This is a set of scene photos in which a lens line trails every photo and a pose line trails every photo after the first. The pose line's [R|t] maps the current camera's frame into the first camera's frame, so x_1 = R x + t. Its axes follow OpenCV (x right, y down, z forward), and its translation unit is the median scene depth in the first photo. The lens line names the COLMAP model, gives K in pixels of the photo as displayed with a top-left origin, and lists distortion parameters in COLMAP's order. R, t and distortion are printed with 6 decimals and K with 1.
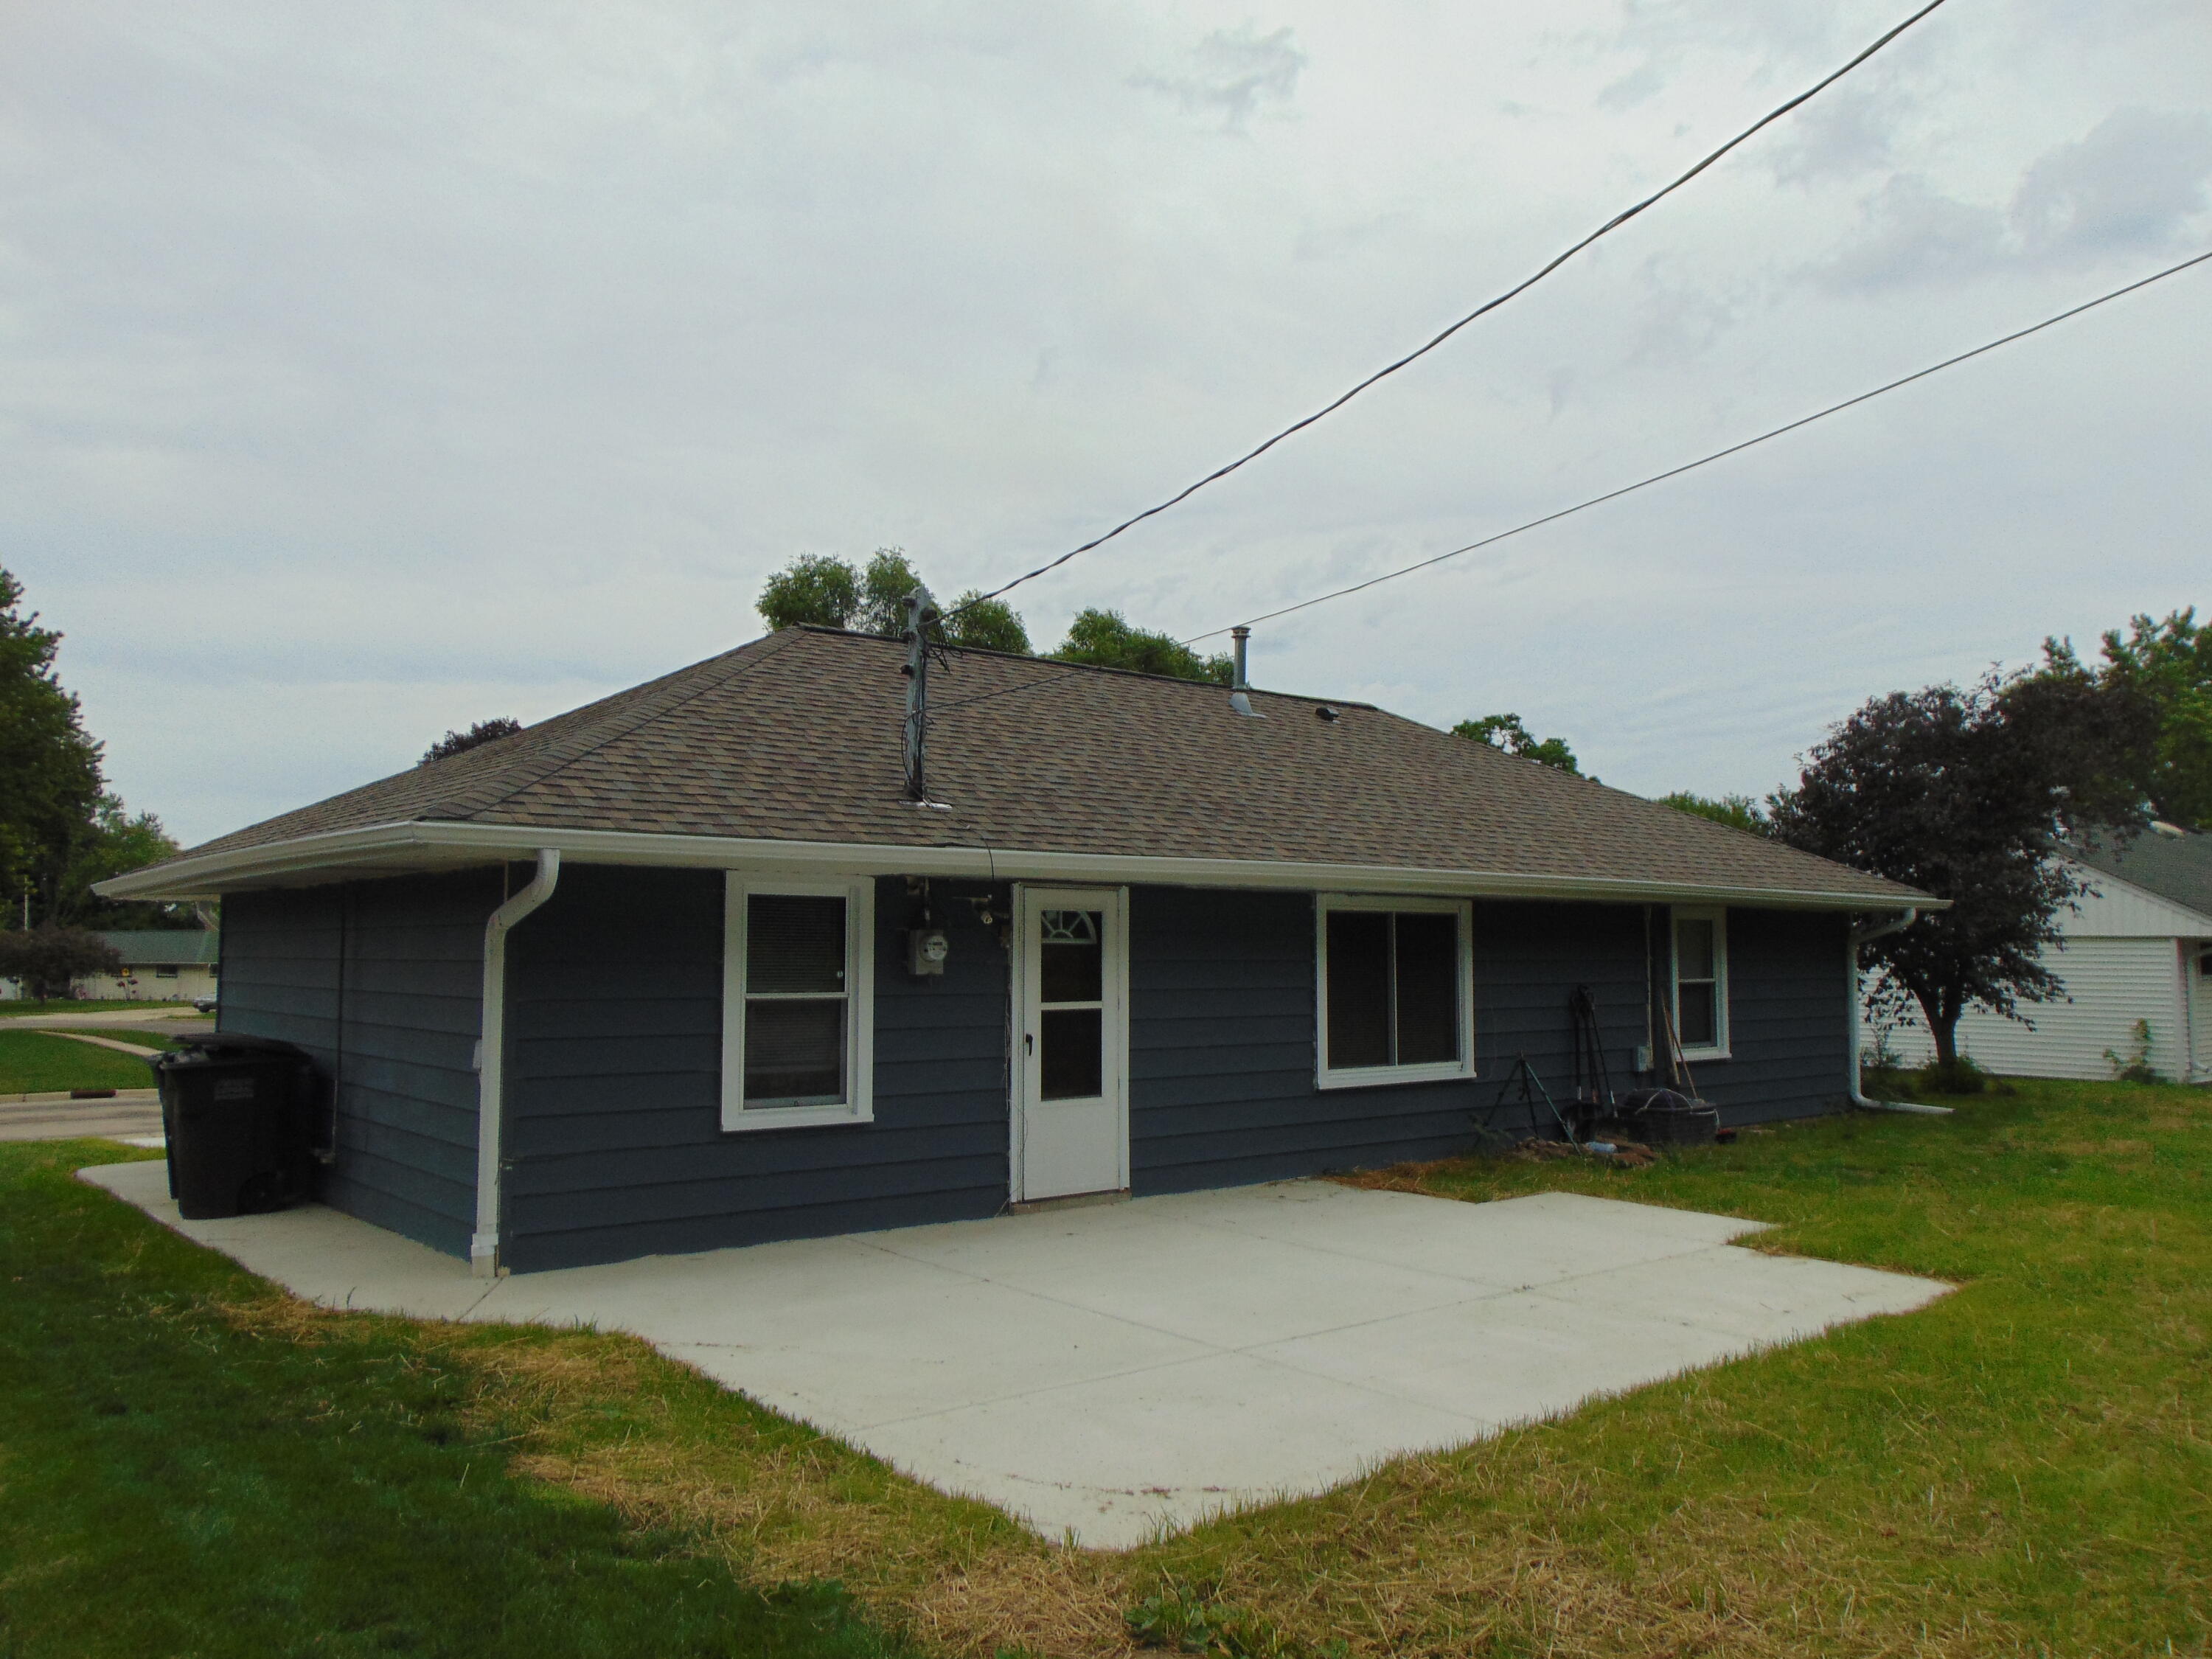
lens RADIAL K [[1651.6, 0, 1103.3], [0, 1651.6, 839.6], [0, 0, 1]] dist [-0.037482, 0.078392]
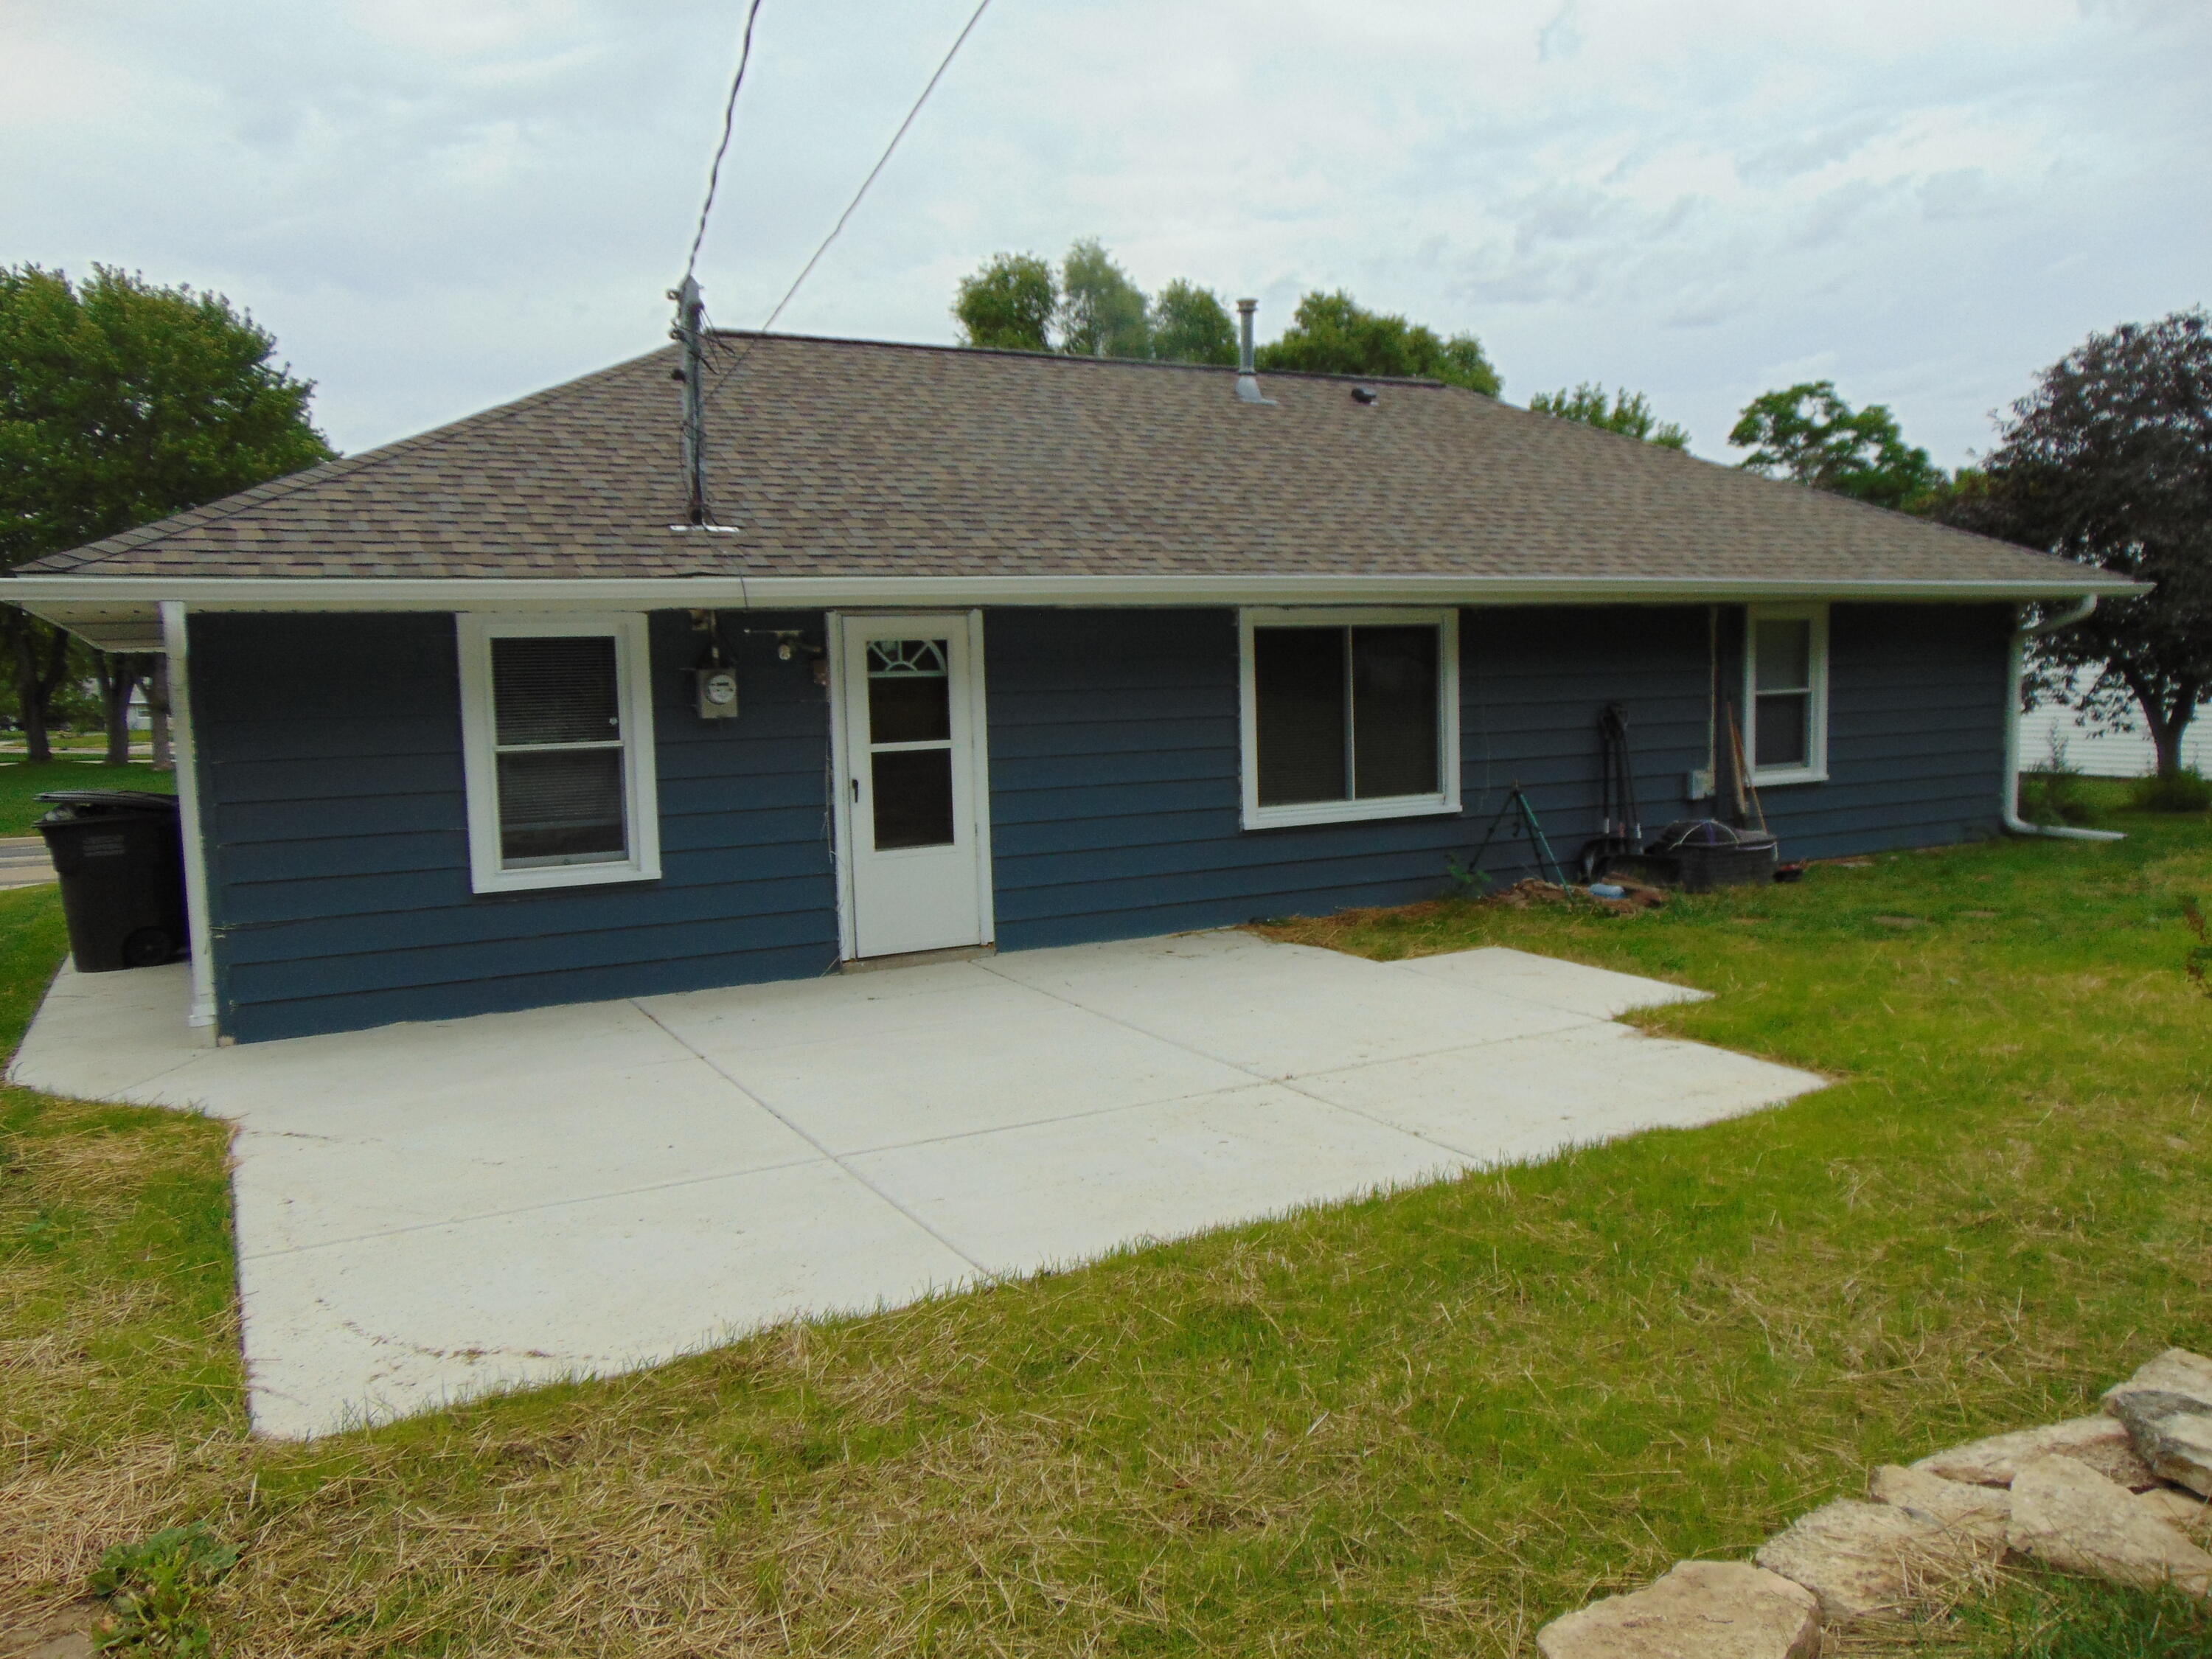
lens RADIAL K [[1651.6, 0, 1104.2], [0, 1651.6, 834.6], [0, 0, 1]] dist [-0.037482, 0.078392]
pose [[0.982065, -0.008223, -0.188361, 0.224063], [0.040743, 0.984698, 0.169437, -0.000282], [0.184086, -0.174073, 0.967373, 0.121267]]
